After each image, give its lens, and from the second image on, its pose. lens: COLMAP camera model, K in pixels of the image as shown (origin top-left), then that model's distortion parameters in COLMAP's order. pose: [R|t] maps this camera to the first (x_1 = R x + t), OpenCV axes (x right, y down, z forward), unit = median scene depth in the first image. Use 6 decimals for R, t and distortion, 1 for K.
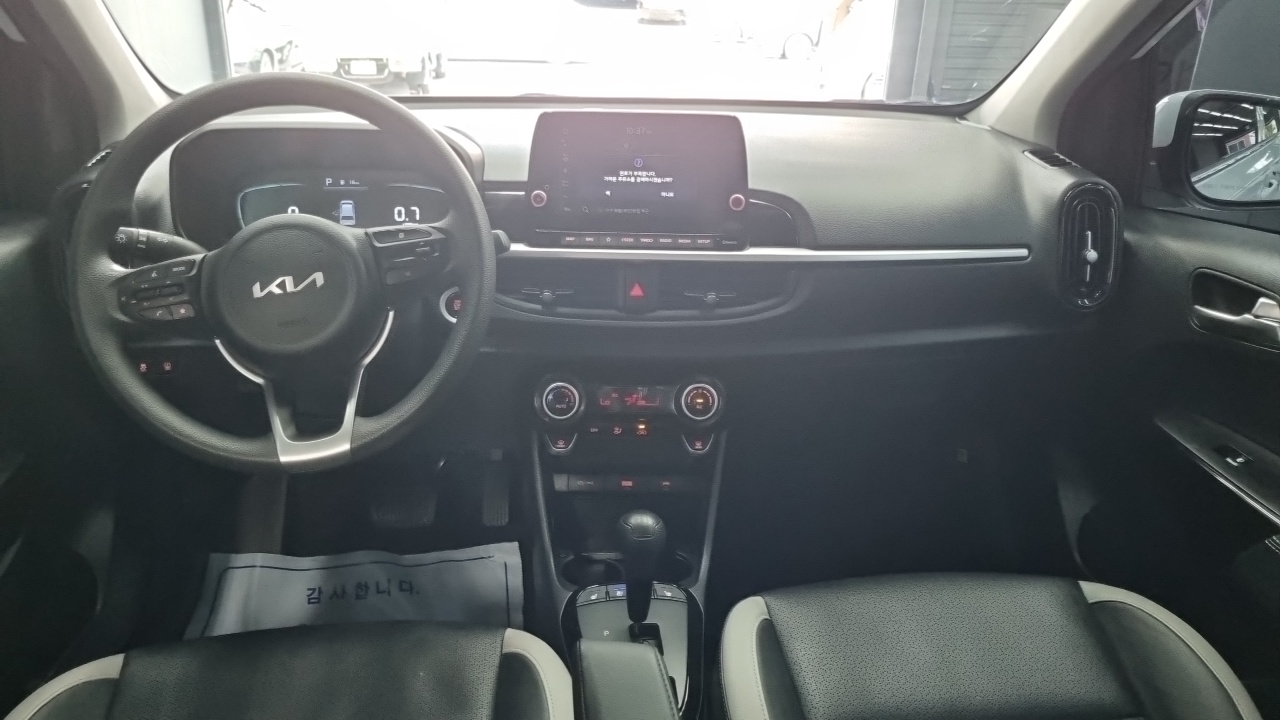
lens RADIAL K [[1005.4, 0, 646.7], [0, 1005.4, 360.3], [0, 0, 1]] dist [0.031315, -0.005937]
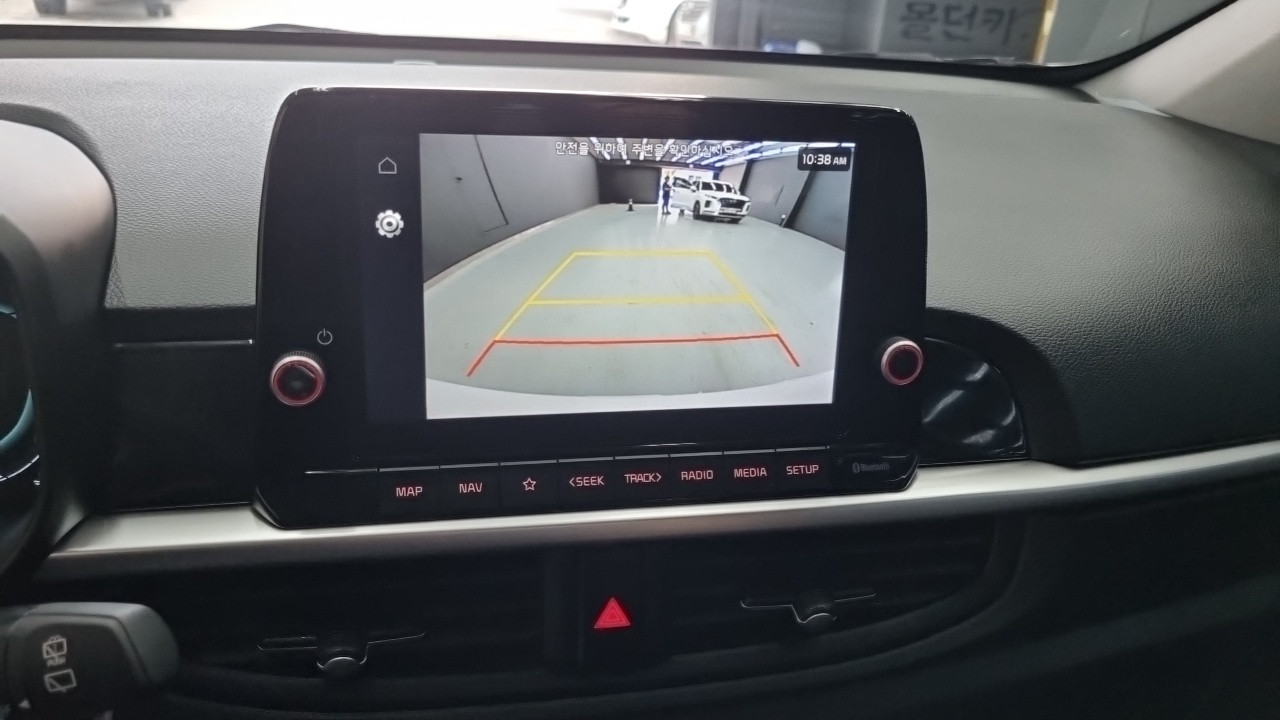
lens RADIAL K [[1005.4, 0, 656.7], [0, 1005.4, 366.8], [0, 0, 1]] dist [0.031315, -0.005937]
pose [[0.974261, -0.045443, 0.220793, -0.068188], [0.031533, 0.997313, 0.066125, -0.178219], [-0.223205, -0.057461, 0.973076, 0.671506]]
